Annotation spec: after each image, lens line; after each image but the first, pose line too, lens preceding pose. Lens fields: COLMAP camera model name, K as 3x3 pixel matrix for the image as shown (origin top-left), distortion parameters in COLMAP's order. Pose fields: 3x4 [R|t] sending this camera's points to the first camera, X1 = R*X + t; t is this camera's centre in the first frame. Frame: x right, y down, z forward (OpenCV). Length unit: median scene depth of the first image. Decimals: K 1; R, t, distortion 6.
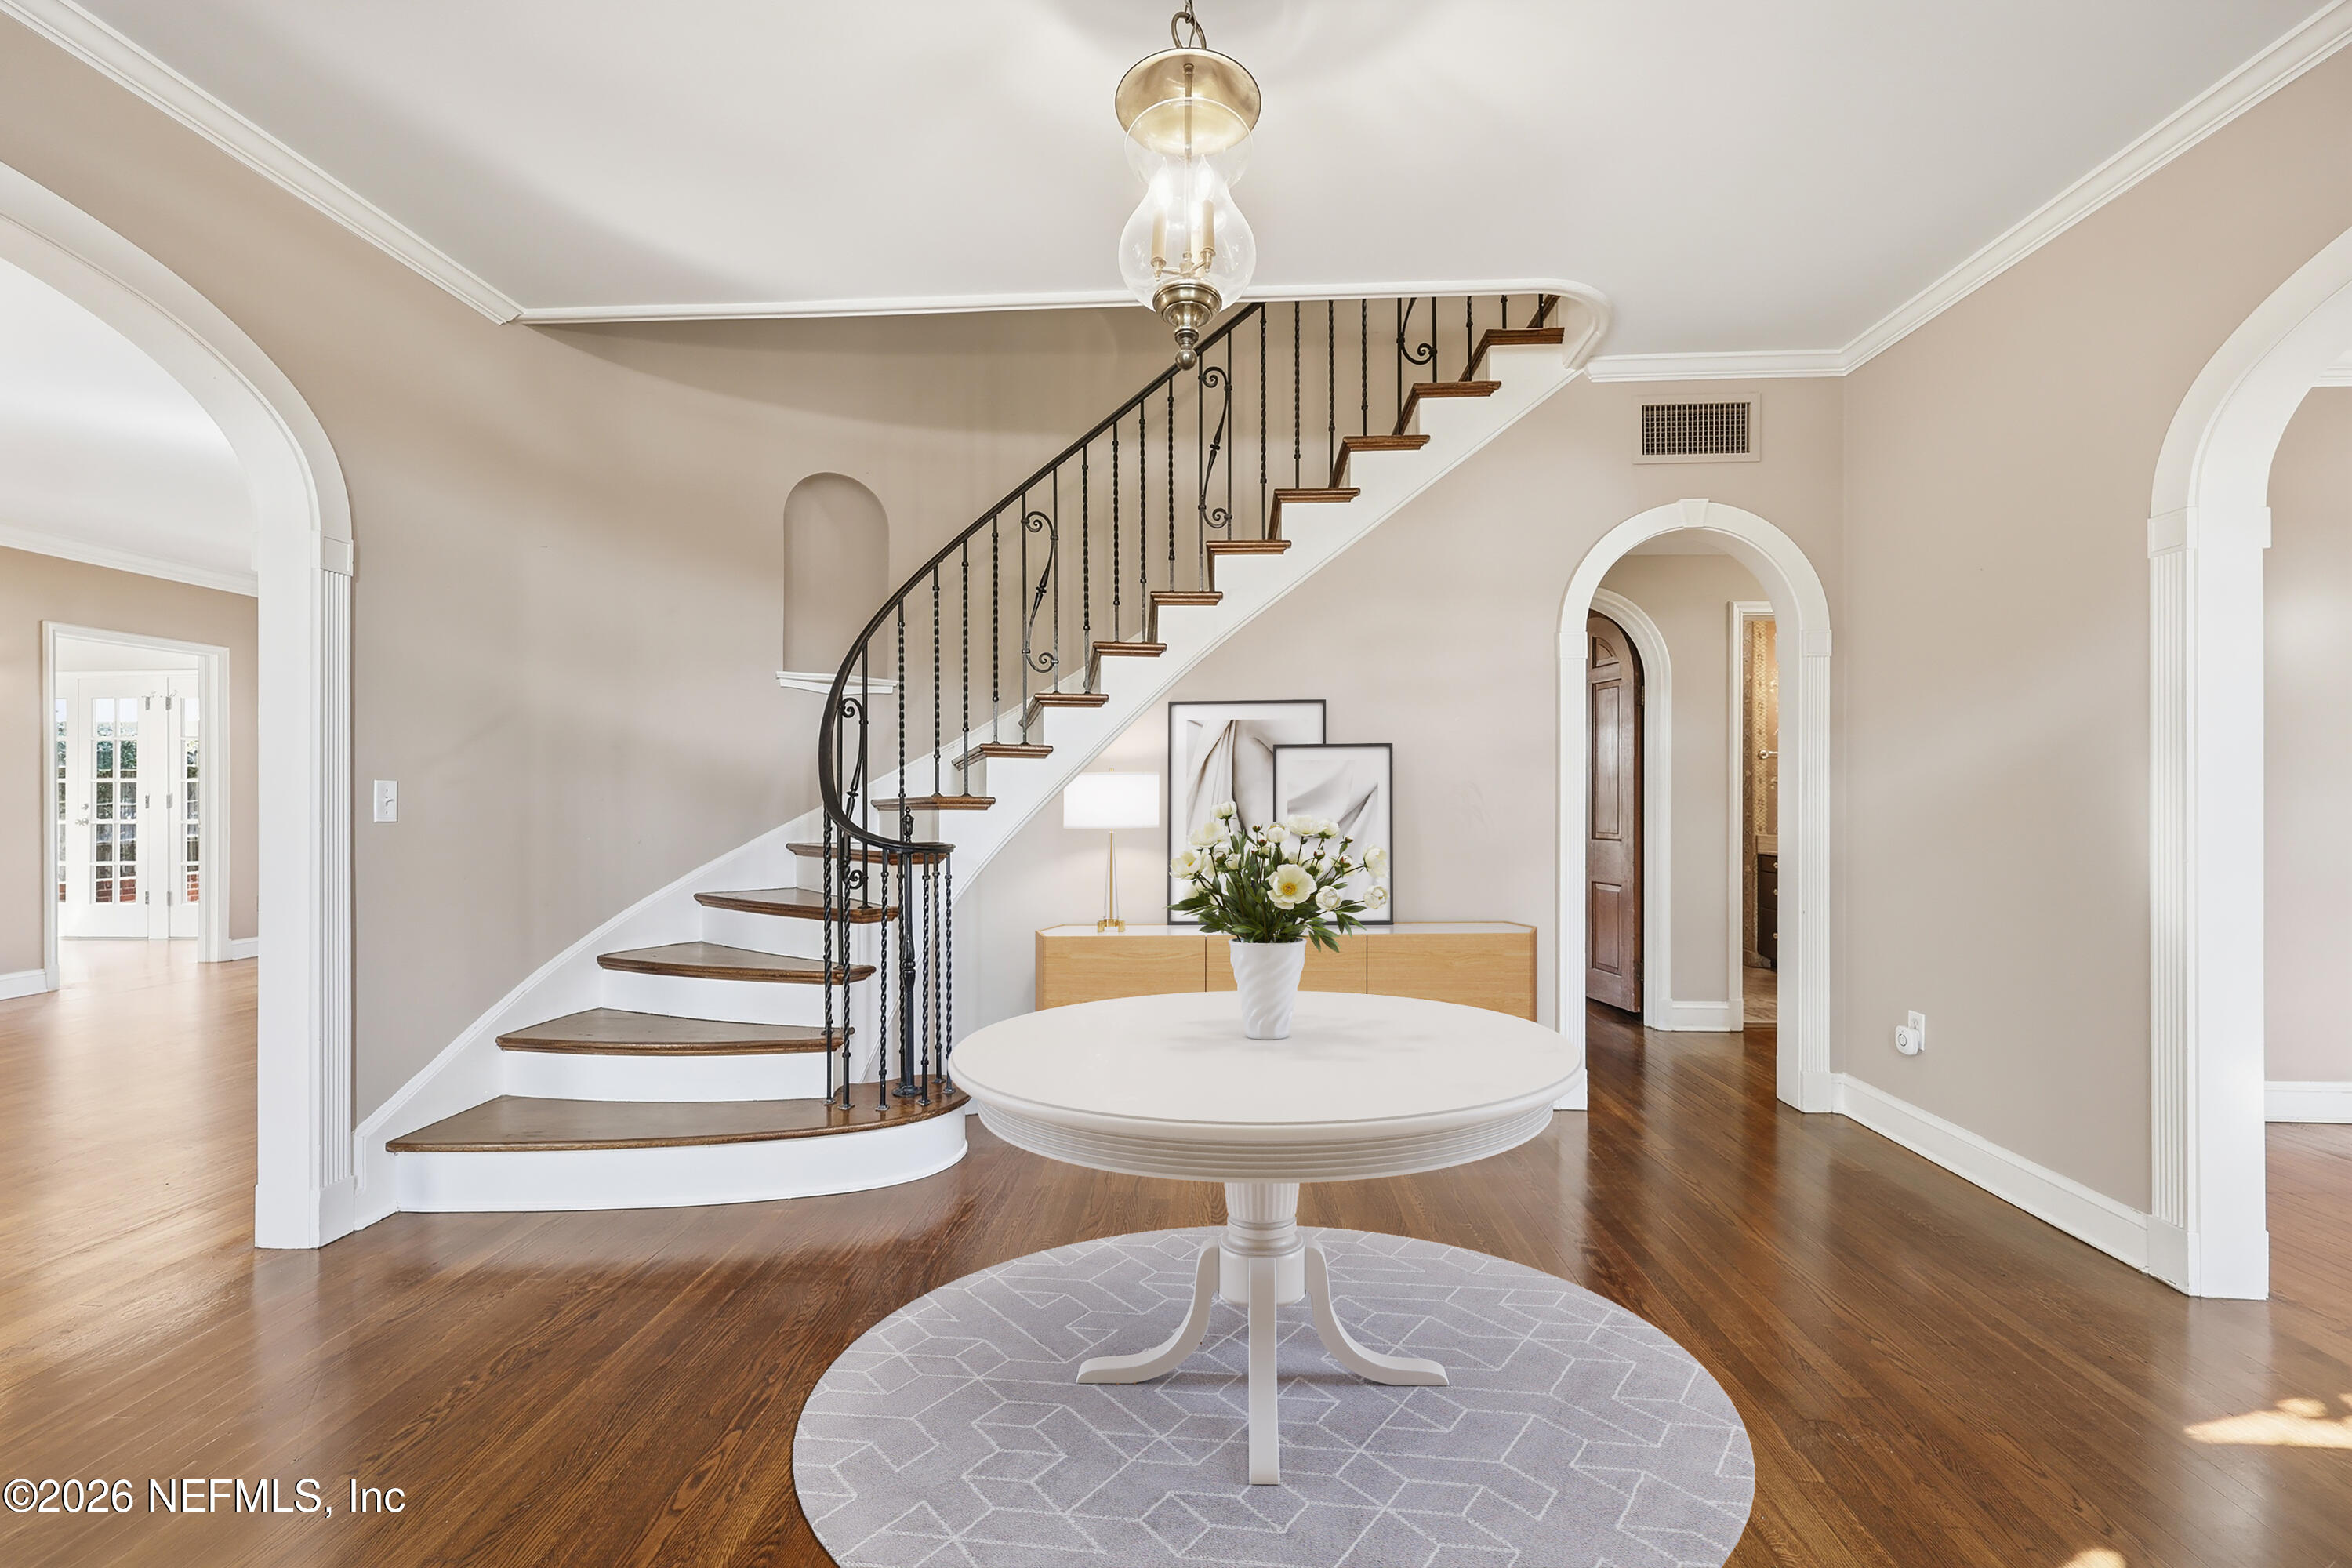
lens RADIAL K [[941.3, 0, 1172.4], [0, 941.3, 791.1], [0, 0, 1]] dist [0.000955, 0.000116]
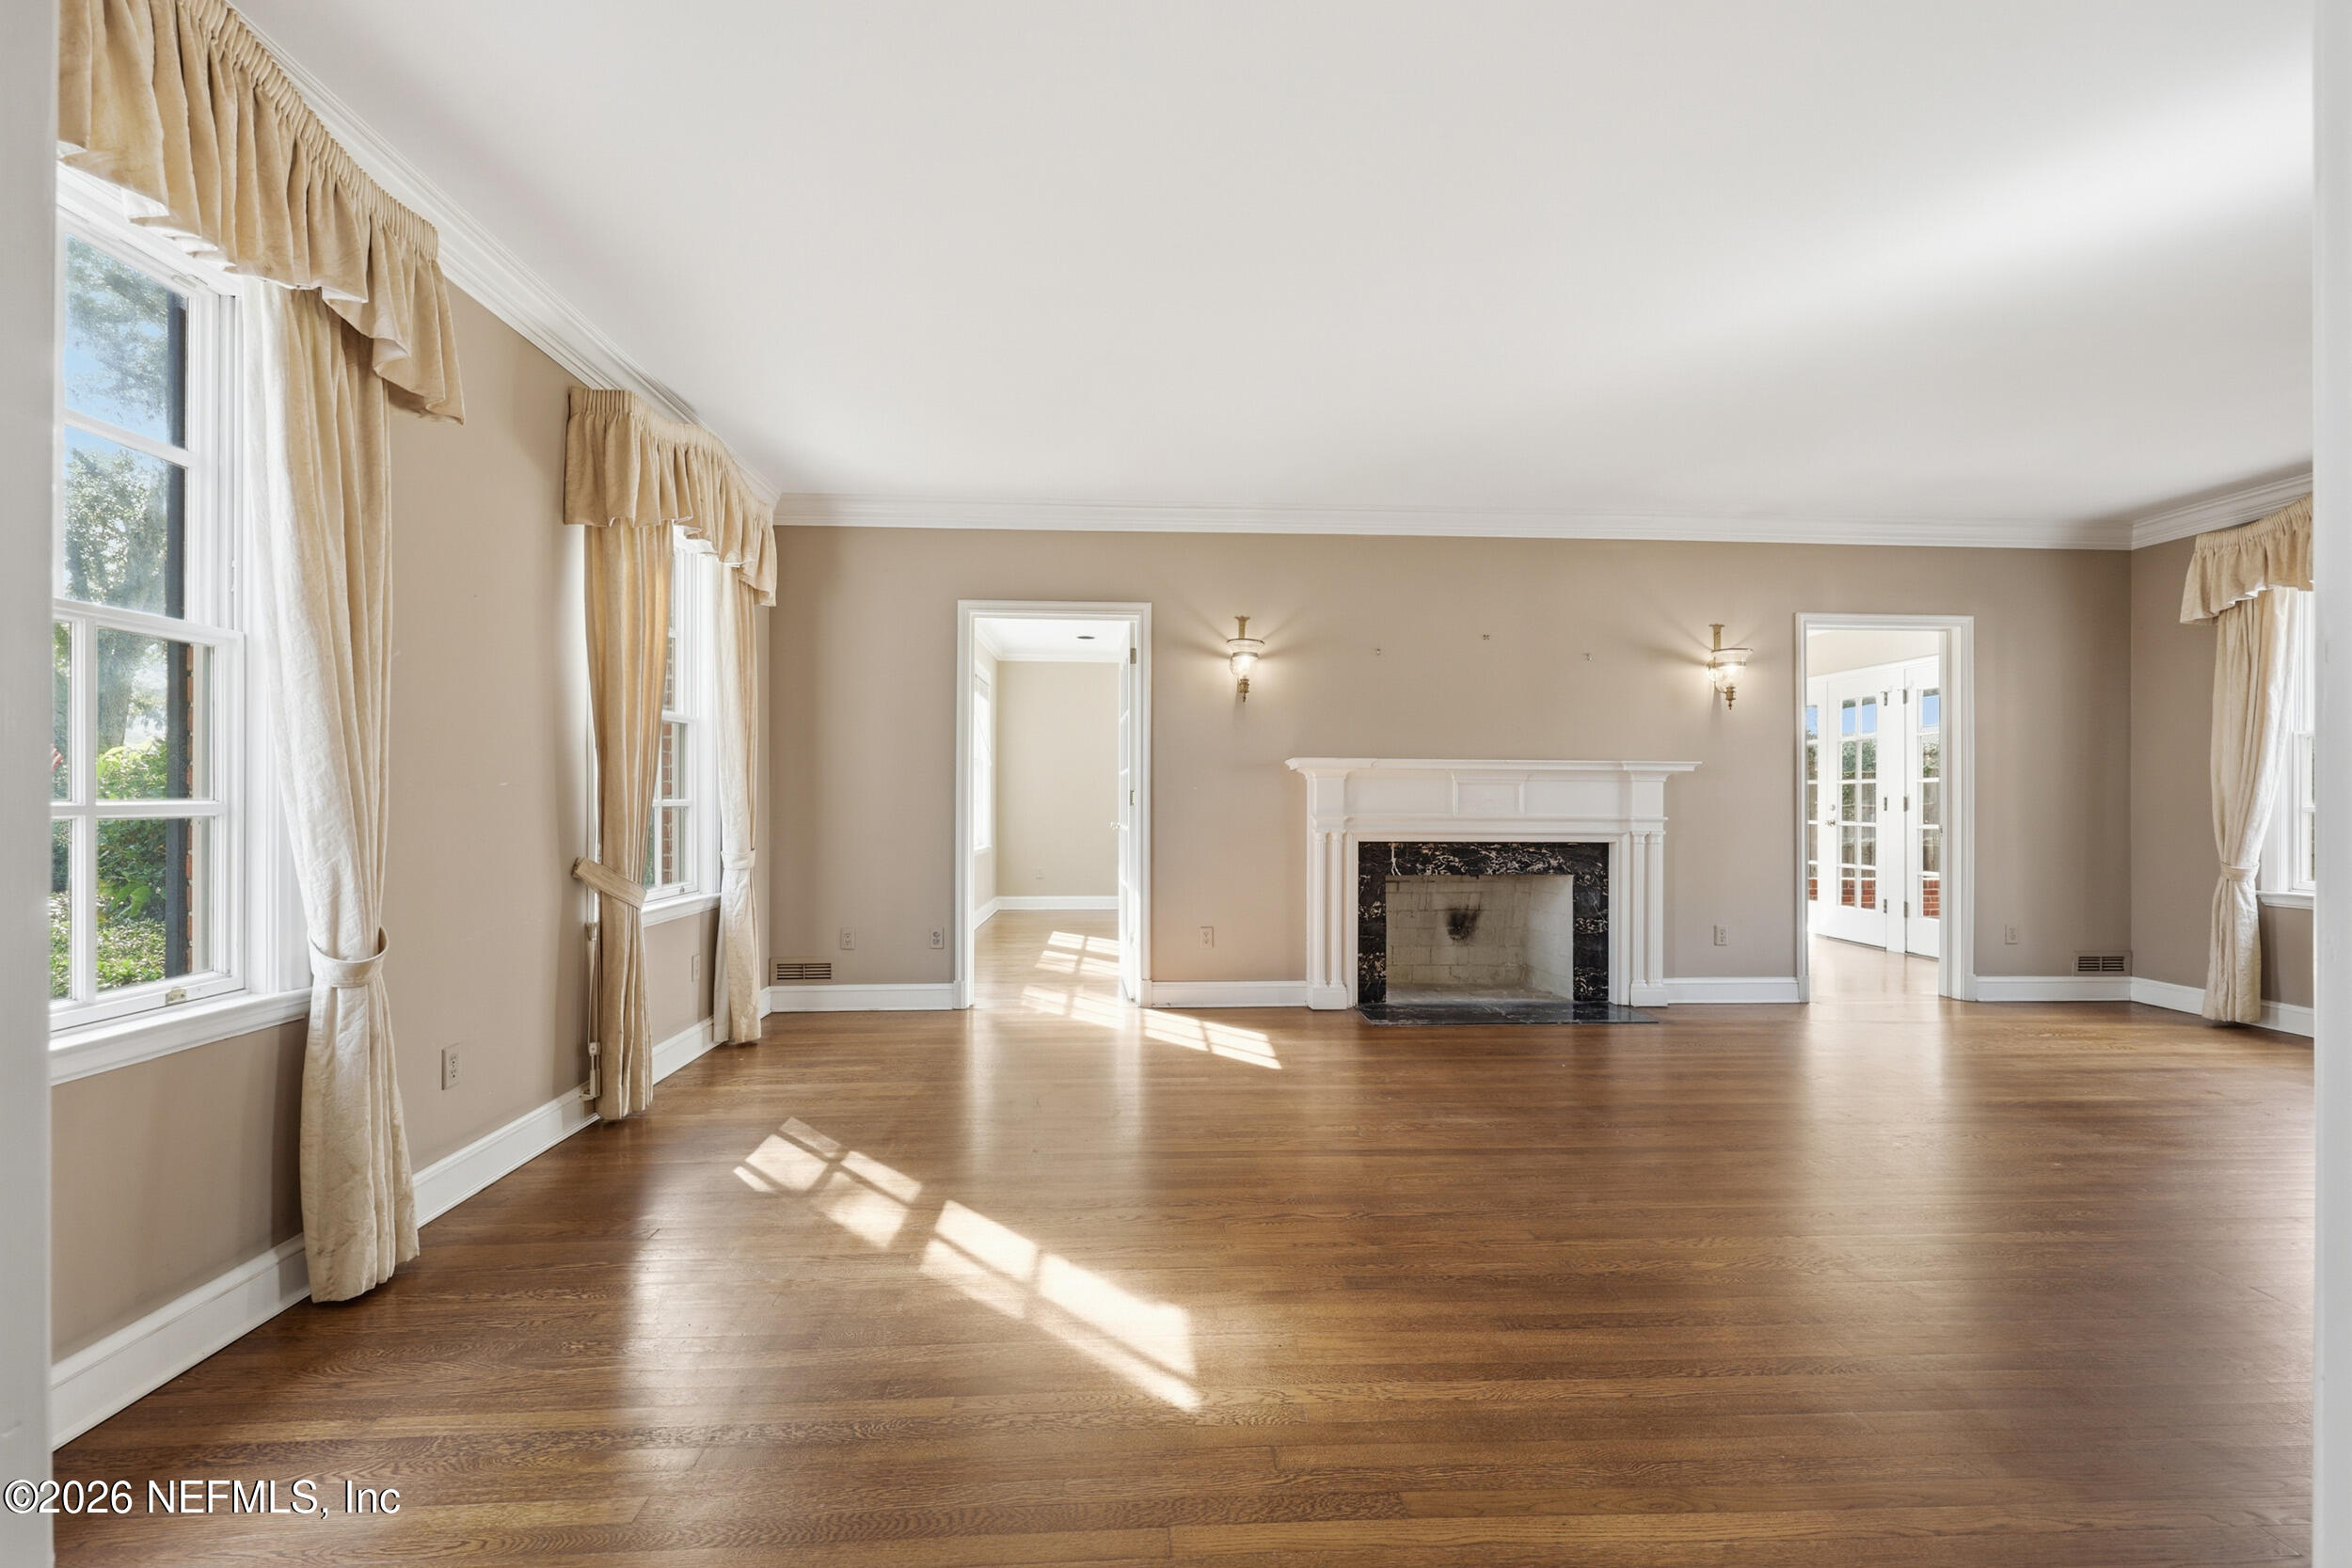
lens RADIAL K [[941.2, 0, 1172.4], [0, 941.2, 791.1], [0, 0, 1]] dist [0.000955, 0.000116]
pose [[0.098935, -0.000911, -0.995093, -0.223043], [-0.001231, 0.999999, -0.001038, 0.000386], [0.995093, 0.001327, 0.098934, 0.199144]]
